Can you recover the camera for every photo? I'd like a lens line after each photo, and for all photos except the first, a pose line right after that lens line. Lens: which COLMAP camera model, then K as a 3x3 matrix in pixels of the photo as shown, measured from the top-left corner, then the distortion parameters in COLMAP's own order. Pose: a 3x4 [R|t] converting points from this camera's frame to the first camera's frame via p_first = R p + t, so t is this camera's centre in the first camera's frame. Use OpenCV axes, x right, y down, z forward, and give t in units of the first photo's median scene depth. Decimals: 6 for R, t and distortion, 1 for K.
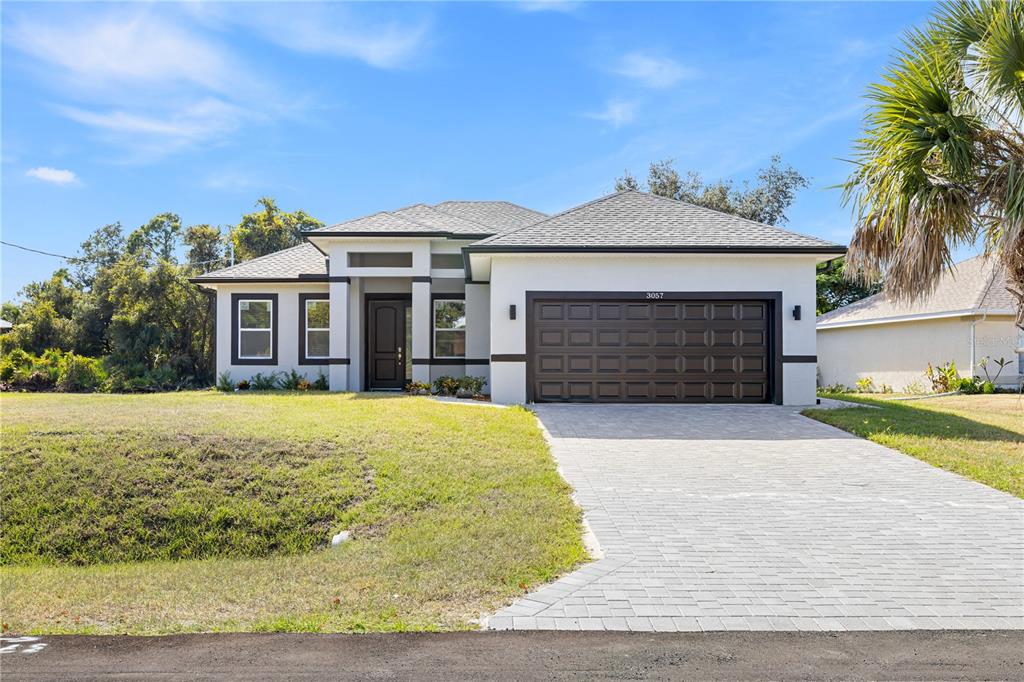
lens RADIAL K [[952.1, 0, 505.5], [0, 952.1, 347.3], [0, 0, 1]] dist [0.012132, 0.000000]
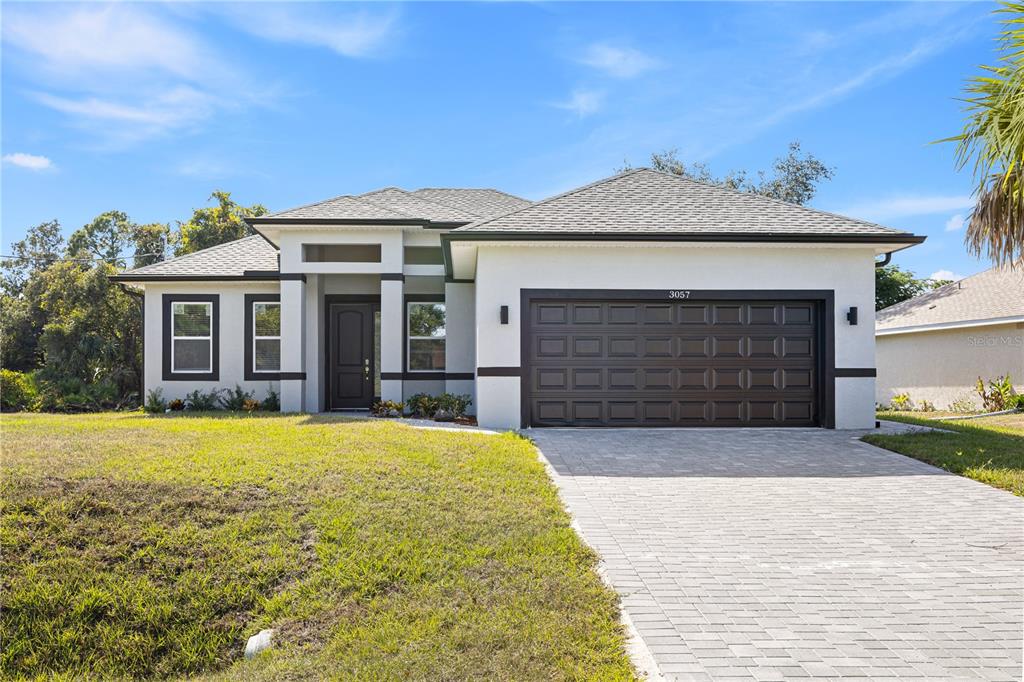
lens RADIAL K [[1017.1, 0, 518.9], [0, 1017.1, 362.6], [0, 0, 1]] dist [0.012050, 0.000000]
pose [[0.999542, -0.001080, 0.030236, -0.004902], [0.001001, 0.999996, 0.002627, 0.000957], [-0.030239, -0.002596, 0.999539, 0.111578]]
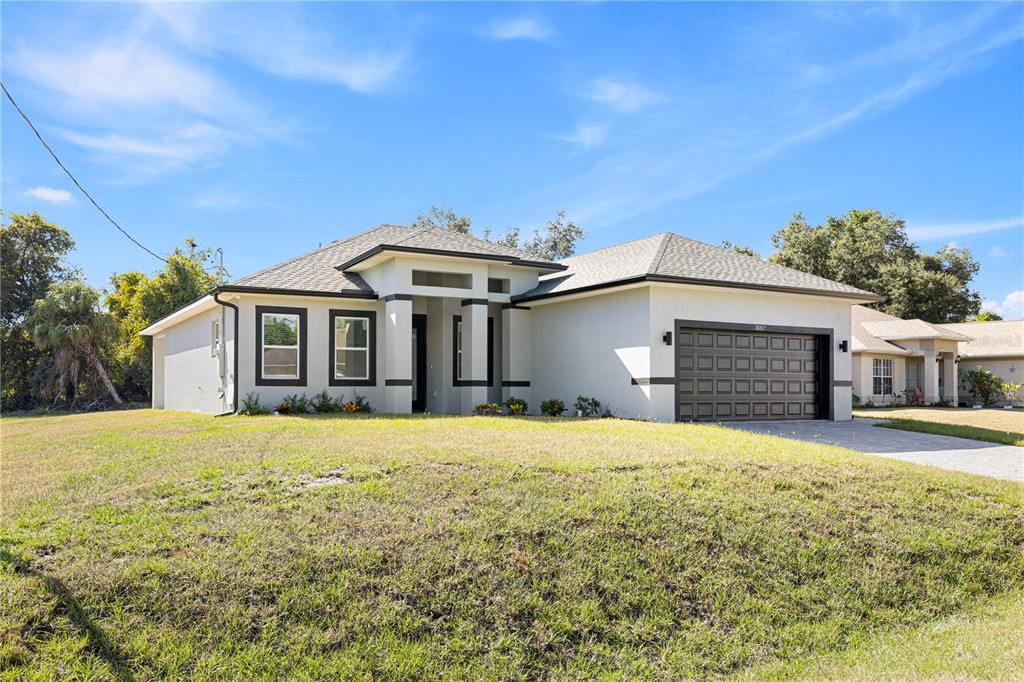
lens RADIAL K [[814.1, 0, 511.9], [0, 814.1, 345.1], [0, 0, 1]] dist [0.001069, 0.002539]
pose [[0.871215, 0.028993, 0.490046, -0.480877], [-0.013424, 0.999288, -0.035255, 0.004566], [-0.490719, 0.024137, 0.870984, 0.231896]]
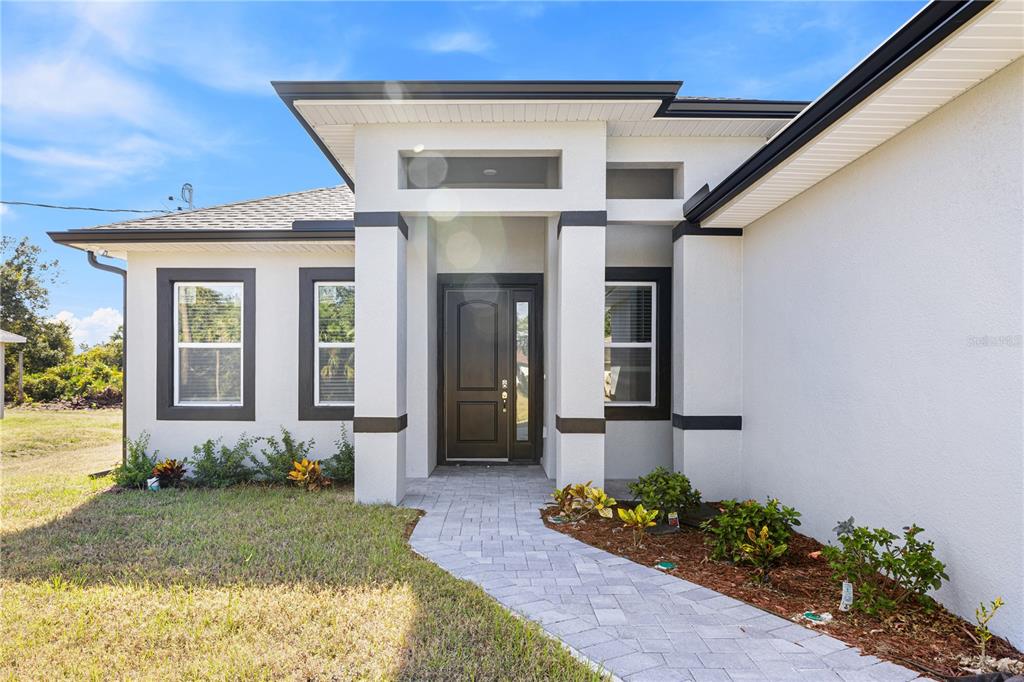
lens RADIAL K [[633.0, 0, 508.7], [0, 633.0, 360.1], [0, 0, 1]] dist [-0.003035, -0.000839]
pose [[0.999890, 0.000400, -0.014796, -0.115896], [-0.000309, 0.999981, 0.006169, -0.013931], [0.014798, -0.006164, 0.999872, 0.733715]]
